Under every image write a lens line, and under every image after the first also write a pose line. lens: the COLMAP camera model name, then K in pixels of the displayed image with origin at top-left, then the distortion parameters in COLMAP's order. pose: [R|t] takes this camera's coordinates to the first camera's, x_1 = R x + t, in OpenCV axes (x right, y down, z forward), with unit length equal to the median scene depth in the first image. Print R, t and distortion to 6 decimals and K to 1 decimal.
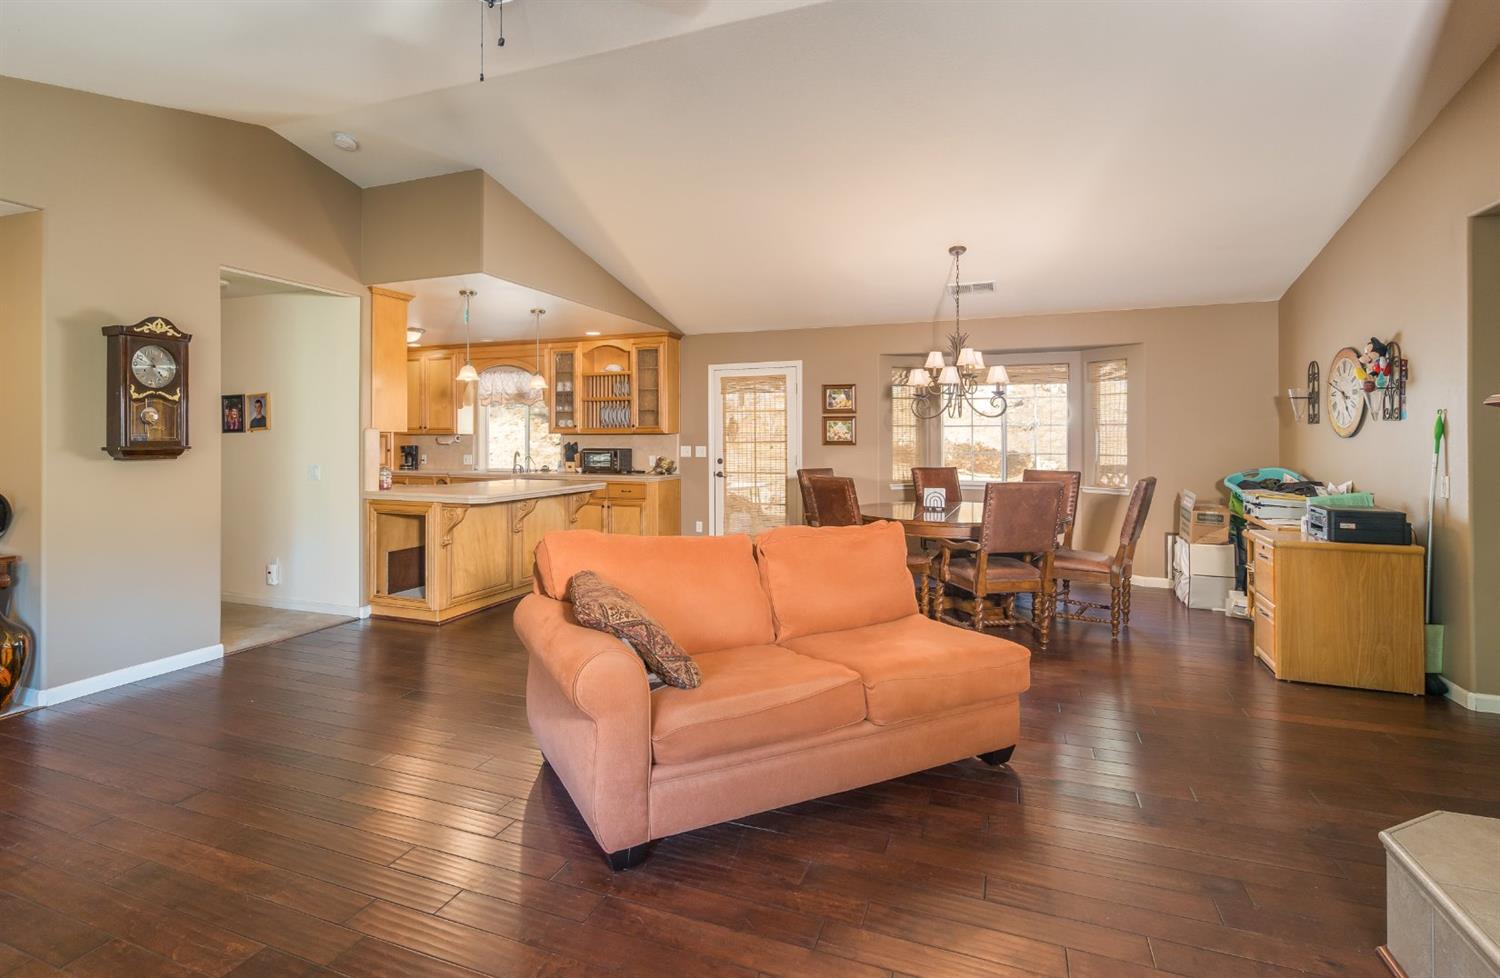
lens RADIAL K [[733.2, 0, 710.4], [0, 733.2, 446.6], [0, 0, 1]] dist [-0.005750, -0.000480]
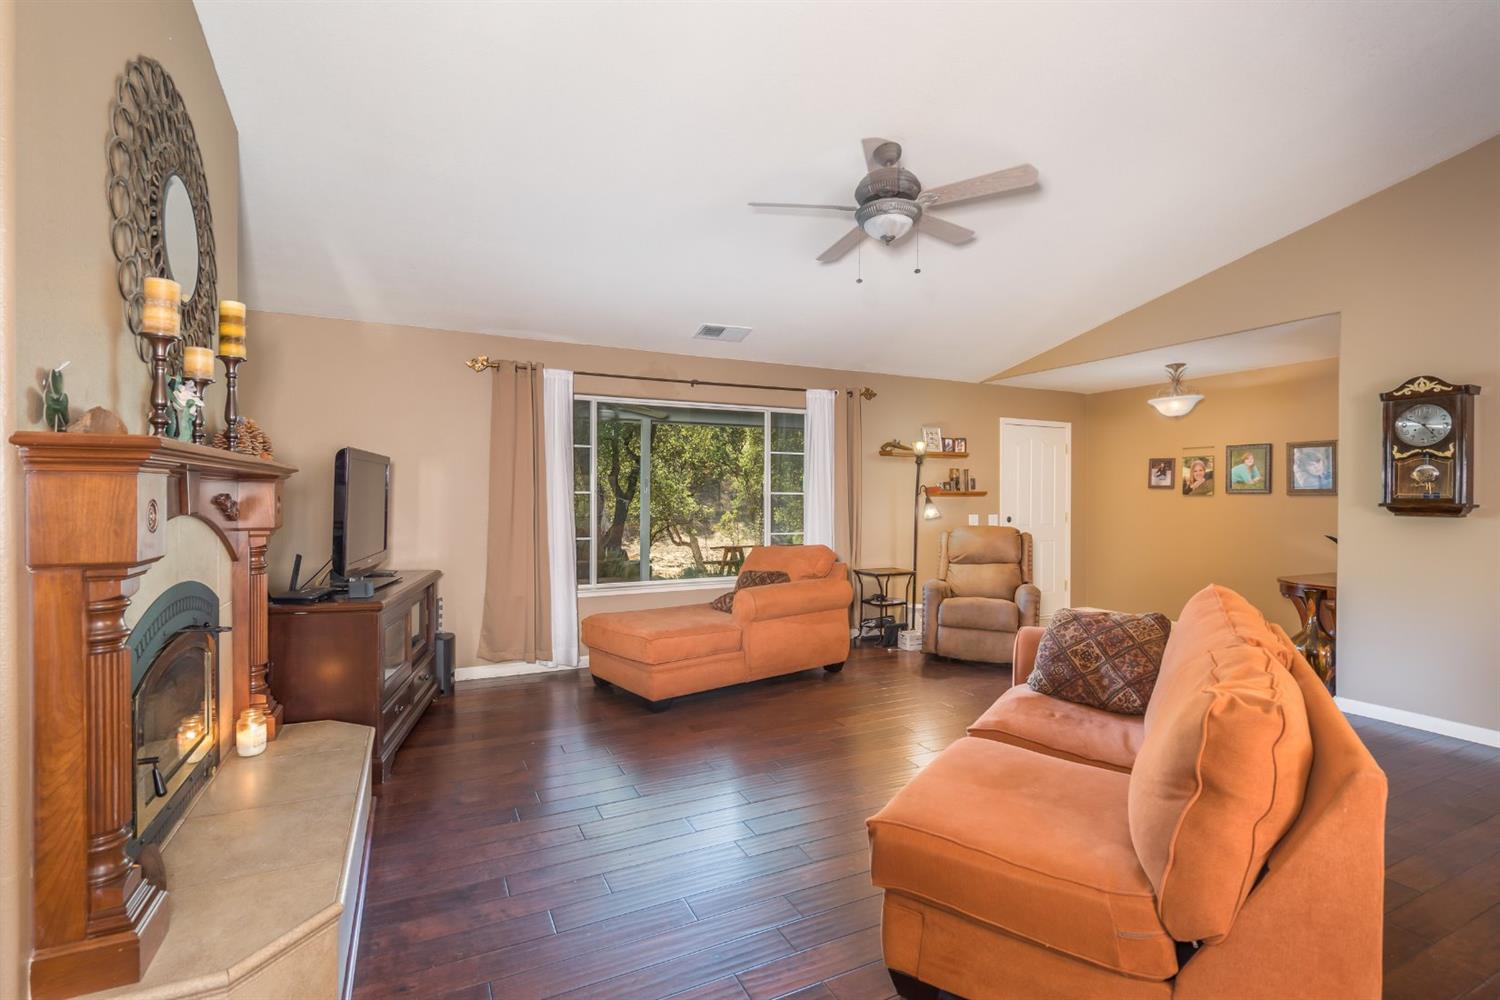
lens RADIAL K [[683.3, 0, 745.9], [0, 683.3, 499.4], [0, 0, 1]] dist [-0.000587, -0.000730]
pose [[-0.669666, 0.004039, -0.742651, 0.566342], [-0.009254, 0.999862, 0.013782, -0.010055], [0.742605, 0.016101, -0.669537, 0.916618]]
